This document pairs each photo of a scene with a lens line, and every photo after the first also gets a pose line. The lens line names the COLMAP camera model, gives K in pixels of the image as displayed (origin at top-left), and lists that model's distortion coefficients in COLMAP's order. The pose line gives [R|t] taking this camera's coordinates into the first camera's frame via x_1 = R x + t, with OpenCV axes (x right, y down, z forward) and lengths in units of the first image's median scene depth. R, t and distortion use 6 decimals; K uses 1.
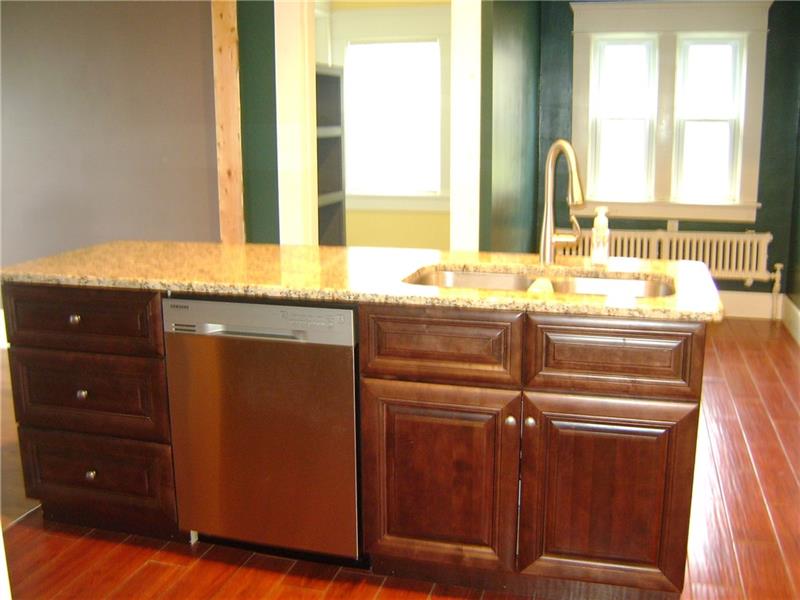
lens RADIAL K [[832.7, 0, 403.4], [0, 832.7, 301.8], [0, 0, 1]] dist [-0.122822, 0.000000]
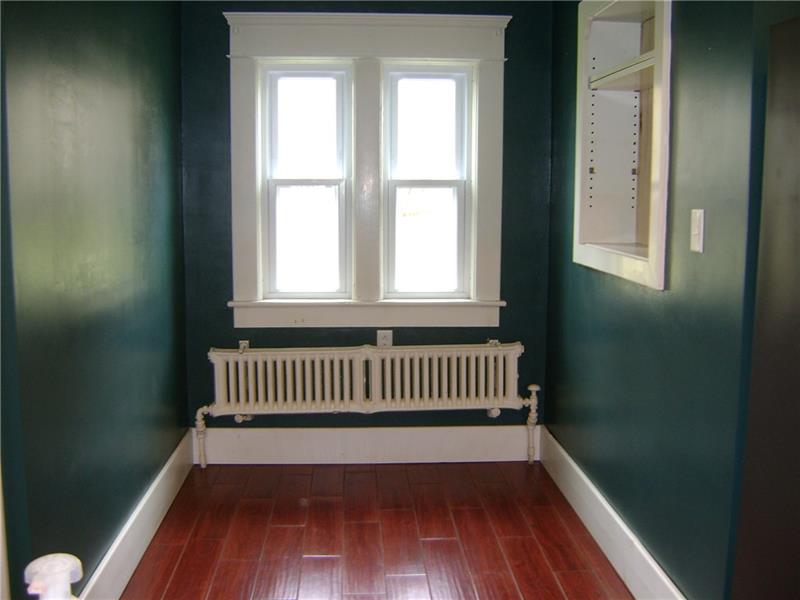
lens RADIAL K [[832.7, 0, 398.9], [0, 832.7, 299.8], [0, 0, 1]] dist [-0.122822, 0.000000]
pose [[0.944695, -0.034365, 0.326146, 0.115673], [0.055328, 0.996940, -0.055216, -0.086914], [-0.323250, 0.070207, 0.943706, 0.343594]]
